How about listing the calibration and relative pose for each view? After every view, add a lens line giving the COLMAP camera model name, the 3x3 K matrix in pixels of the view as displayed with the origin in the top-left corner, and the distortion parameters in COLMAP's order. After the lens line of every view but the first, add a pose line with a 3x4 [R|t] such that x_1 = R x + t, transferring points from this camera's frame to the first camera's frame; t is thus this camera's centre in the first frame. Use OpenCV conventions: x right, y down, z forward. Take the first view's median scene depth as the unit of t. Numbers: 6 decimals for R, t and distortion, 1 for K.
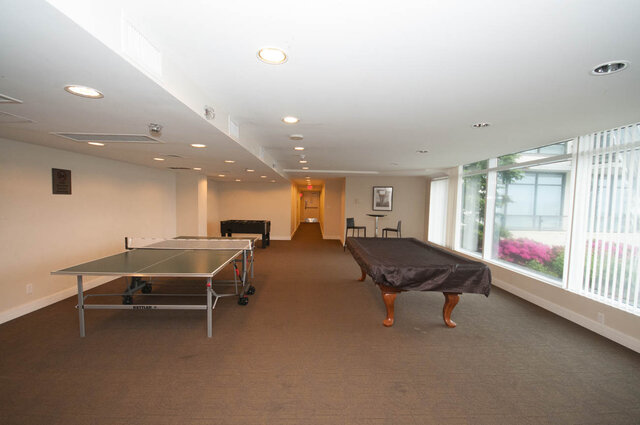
lens RADIAL K [[282.4, 0, 318.9], [0, 282.4, 218.9], [0, 0, 1]] dist [0.001272, -0.008426]
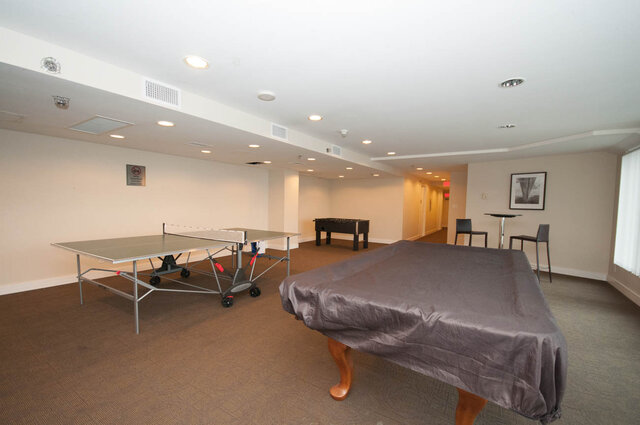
lens RADIAL K [[282.4, 0, 318.9], [0, 282.4, 218.9], [0, 0, 1]] dist [0.001272, -0.008426]
pose [[0.825041, 0.026991, -0.564428, 0.219890], [-0.038242, 0.999236, -0.008116, 0.017603], [0.563778, 0.028281, 0.825442, 0.223585]]
